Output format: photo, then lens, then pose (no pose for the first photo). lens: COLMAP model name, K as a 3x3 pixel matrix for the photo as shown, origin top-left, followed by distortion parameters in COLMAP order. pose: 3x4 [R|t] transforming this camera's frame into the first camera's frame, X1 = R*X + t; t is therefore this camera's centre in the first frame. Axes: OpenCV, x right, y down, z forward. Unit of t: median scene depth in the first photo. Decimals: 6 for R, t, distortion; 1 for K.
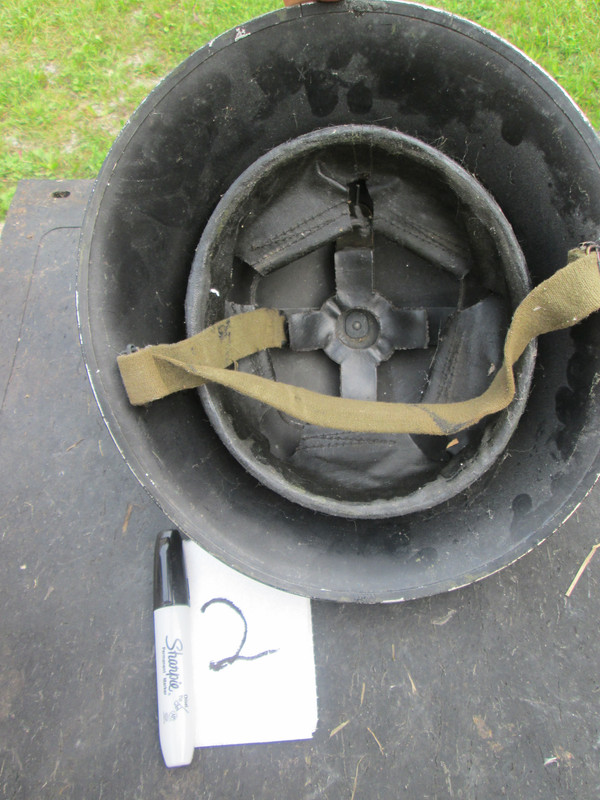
lens RADIAL K [[658.0, 0, 305.2], [0, 658.0, 400.1], [0, 0, 1]] dist [-0.040590, 0.011980]
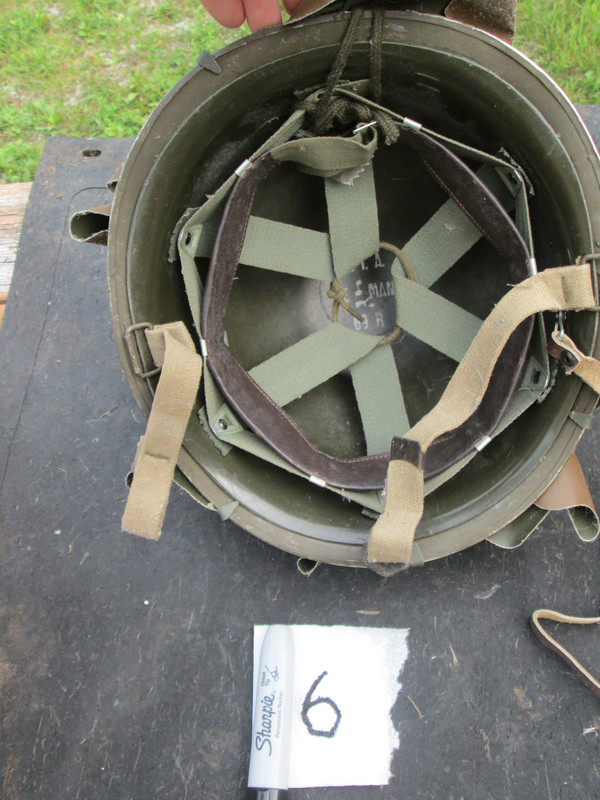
lens RADIAL K [[767.1, 0, 304.3], [0, 767.1, 399.2], [0, 0, 1]] dist [-0.066257, 0.015537]
pose [[0.999262, 0.031674, -0.021752, -0.042071], [-0.031586, 0.999491, 0.004378, 0.038676], [0.021880, -0.003688, 0.999754, -0.134780]]
